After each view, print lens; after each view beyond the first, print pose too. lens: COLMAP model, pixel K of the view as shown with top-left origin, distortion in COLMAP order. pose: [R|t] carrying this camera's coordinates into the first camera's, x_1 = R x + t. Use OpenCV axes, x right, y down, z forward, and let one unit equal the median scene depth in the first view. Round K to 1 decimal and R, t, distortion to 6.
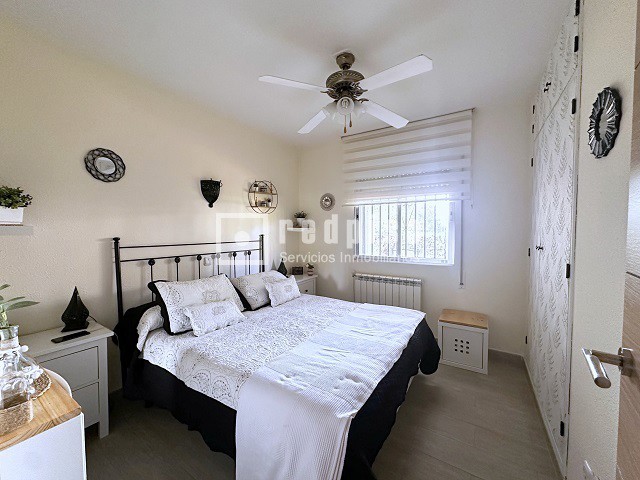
lens RADIAL K [[263.5, 0, 318.3], [0, 263.5, 239.2], [0, 0, 1]] dist [-0.000598, -0.000097]
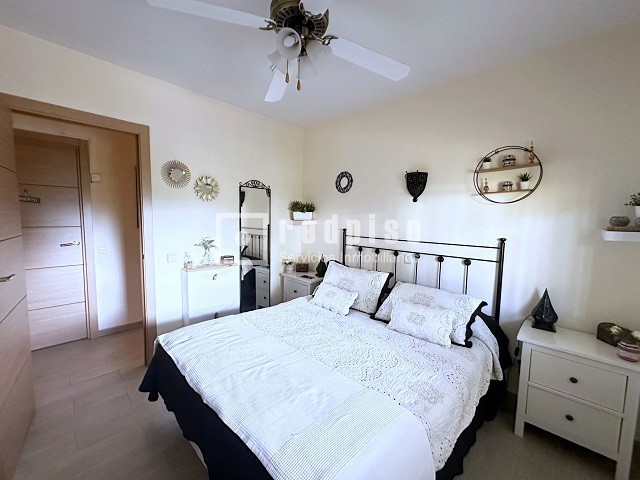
lens RADIAL K [[263.5, 0, 317.8], [0, 263.5, 239.4], [0, 0, 1]] dist [-0.000598, -0.000097]
pose [[-0.209130, 0.083875, -0.974284, 0.616124], [-0.050519, 0.994058, 0.096421, -0.068842], [0.976582, 0.069384, -0.203650, 0.945161]]
